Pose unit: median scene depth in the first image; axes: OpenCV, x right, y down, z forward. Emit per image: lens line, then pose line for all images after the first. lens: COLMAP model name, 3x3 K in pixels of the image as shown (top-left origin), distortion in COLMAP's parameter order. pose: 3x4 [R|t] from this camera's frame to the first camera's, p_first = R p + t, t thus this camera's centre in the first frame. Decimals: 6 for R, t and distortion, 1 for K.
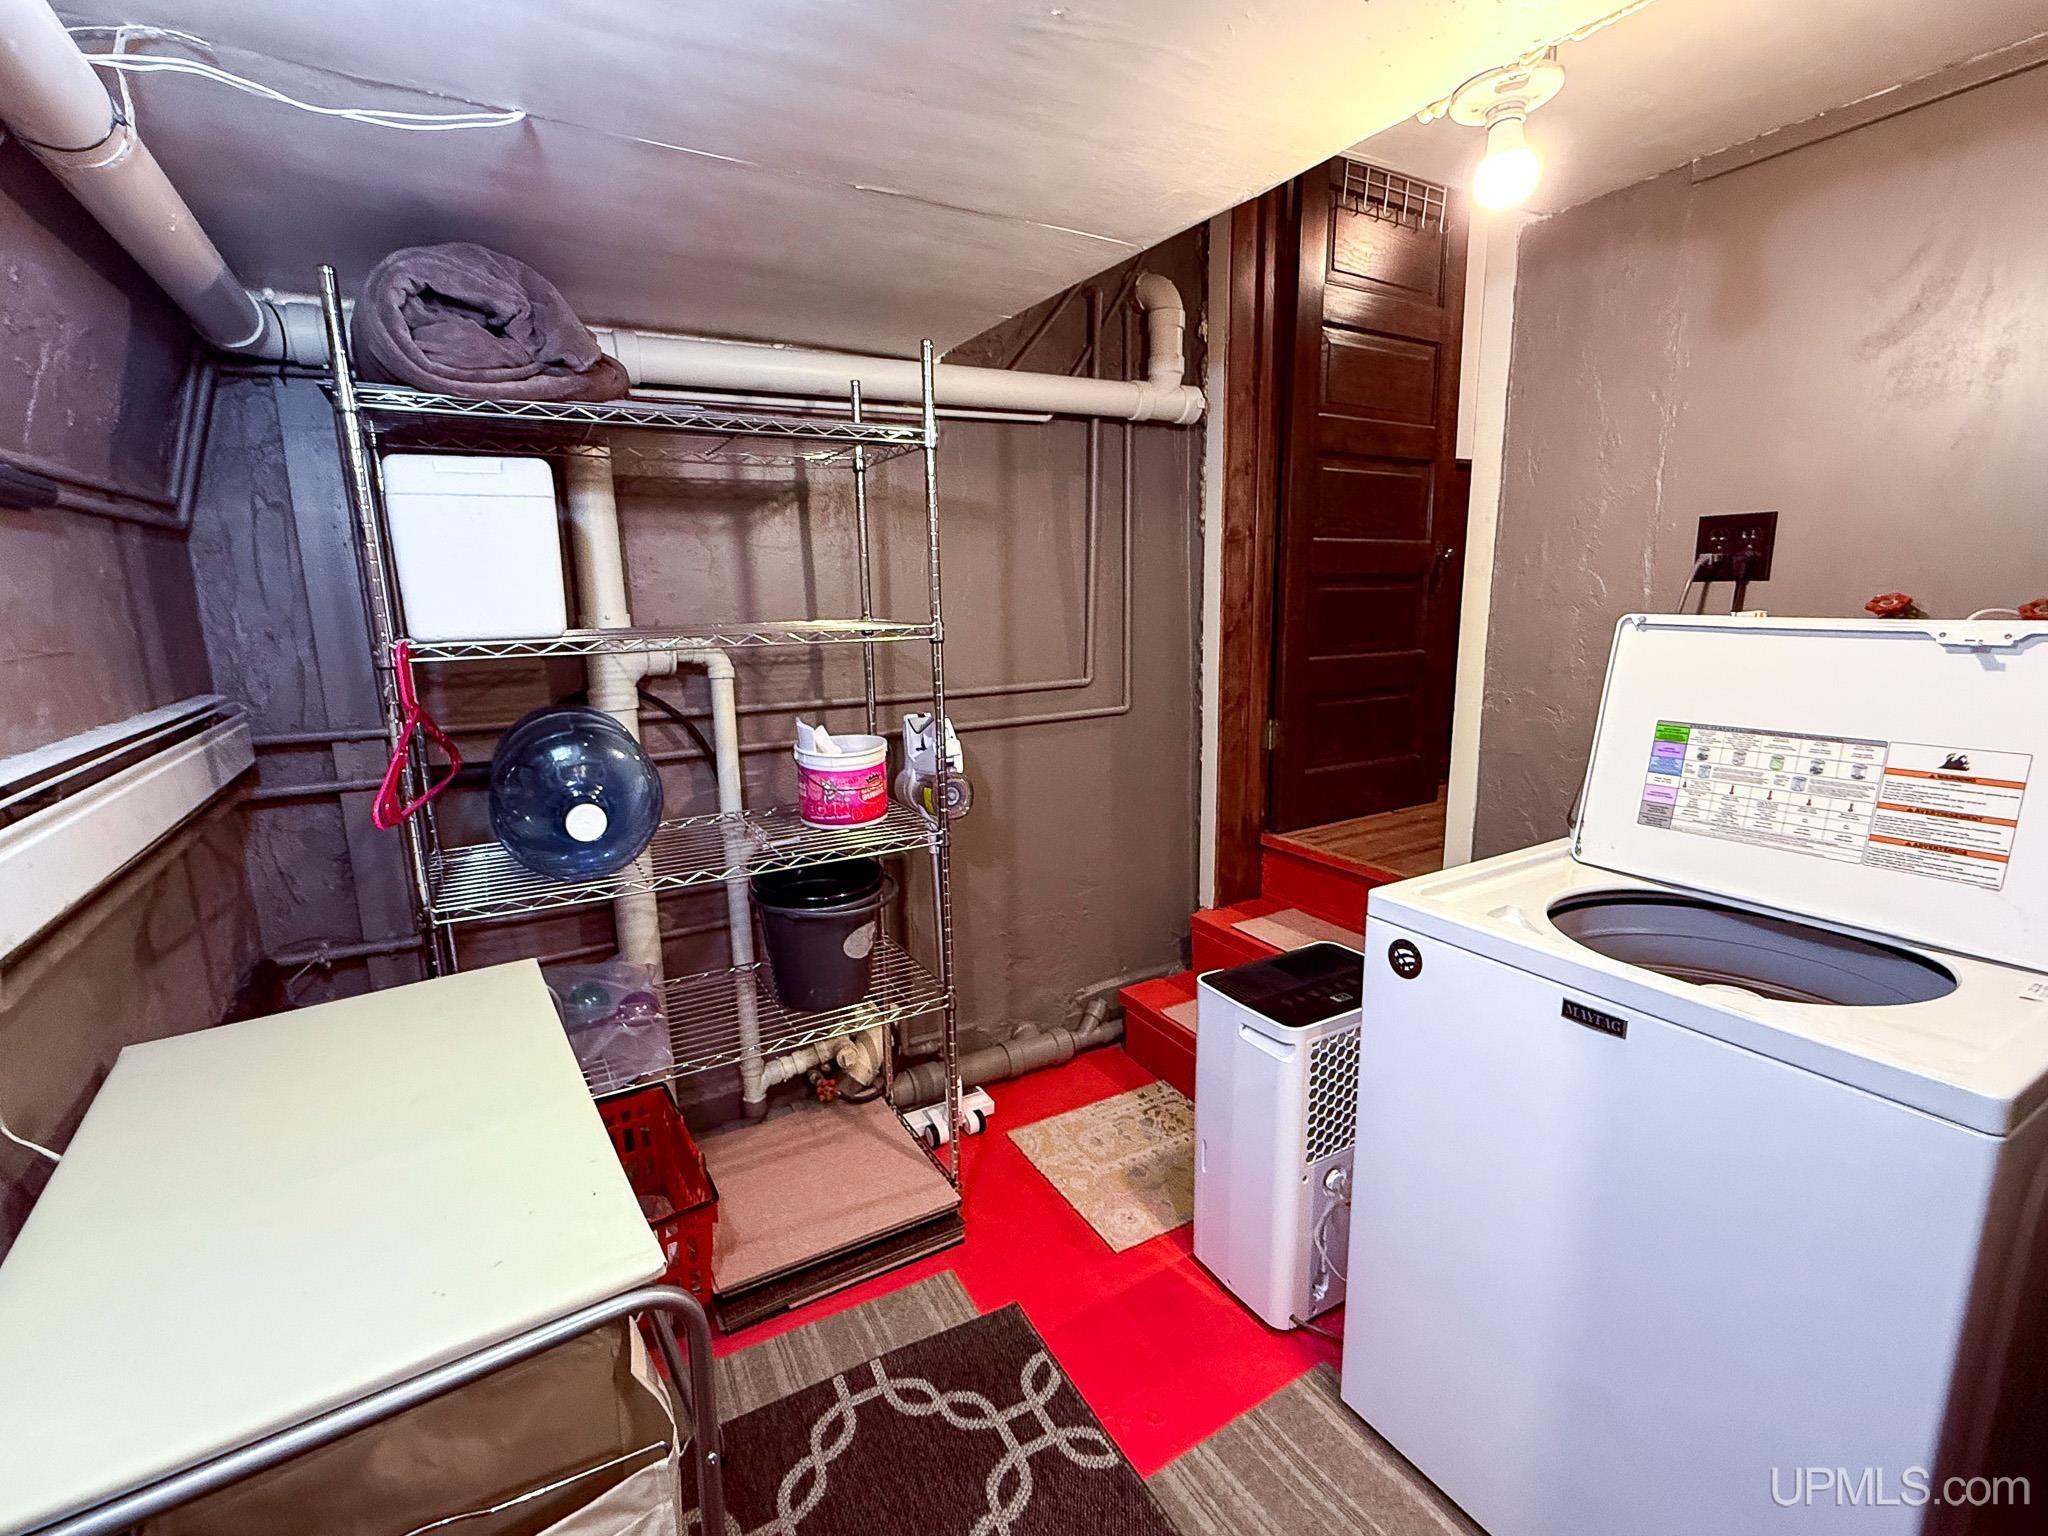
lens RADIAL K [[894.7, 0, 1084.0], [0, 894.7, 759.1], [0, 0, 1]] dist [-0.034781, 0.023453]
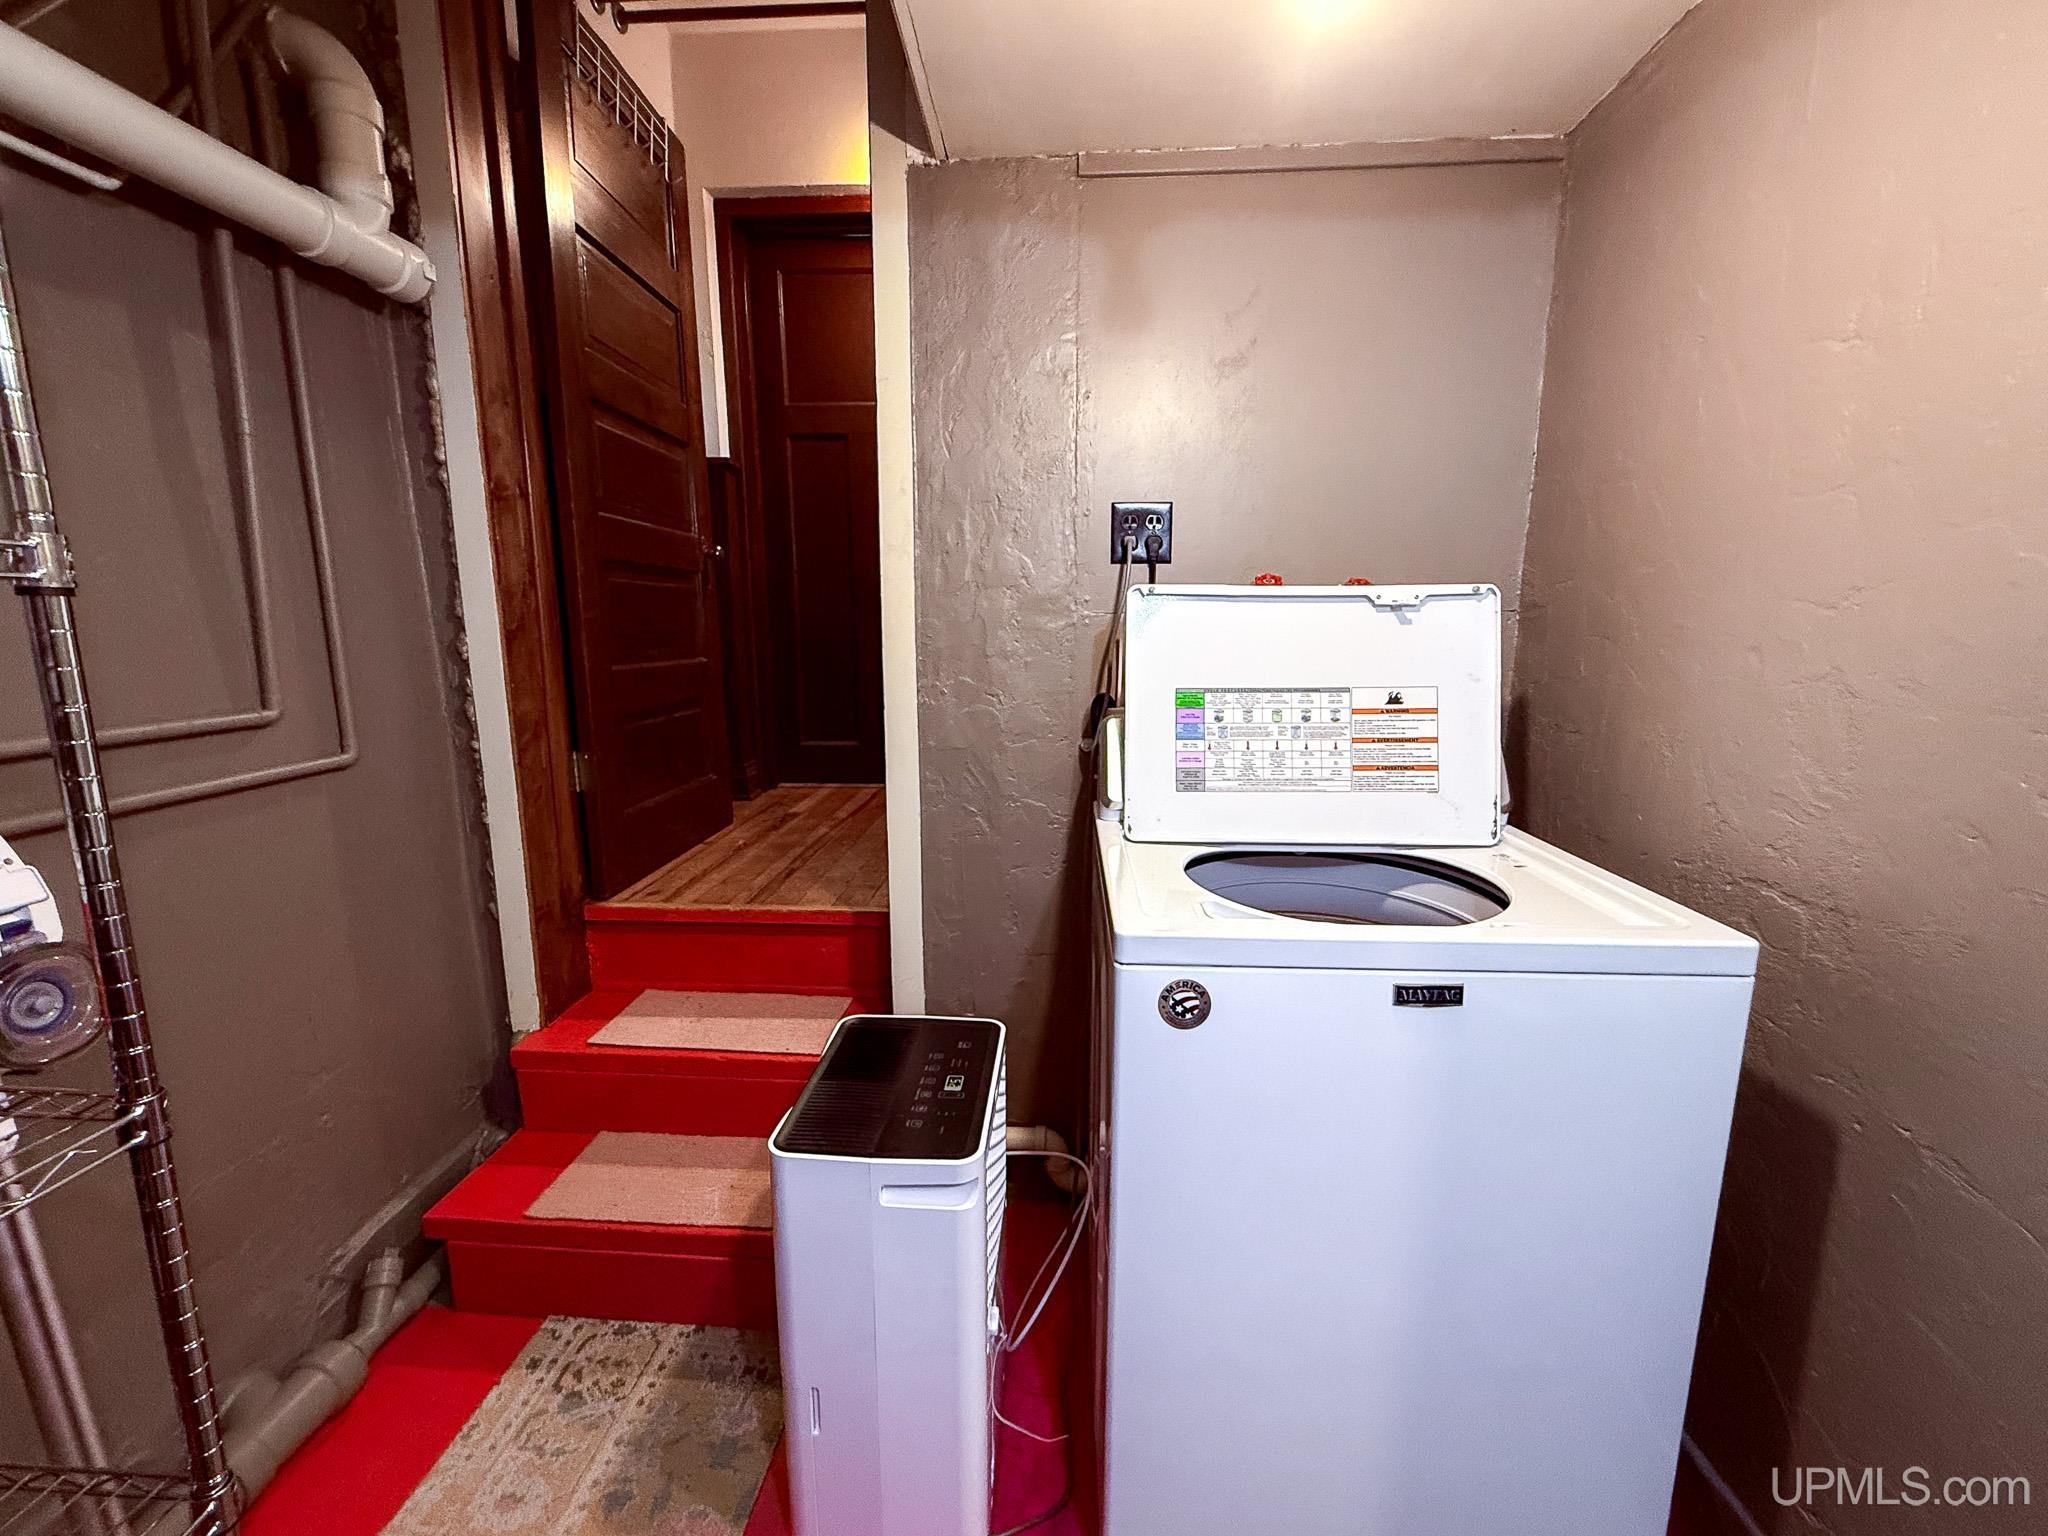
lens RADIAL K [[826.5, 0, 1017.0], [0, 826.5, 768.6], [0, 0, 1]] dist [-0.000453, 0.000213]
pose [[0.600684, -0.127770, 0.789211, -0.205749], [0.141505, 0.988553, 0.052341, -0.026025], [-0.786864, 0.080237, 0.611888, 0.524902]]
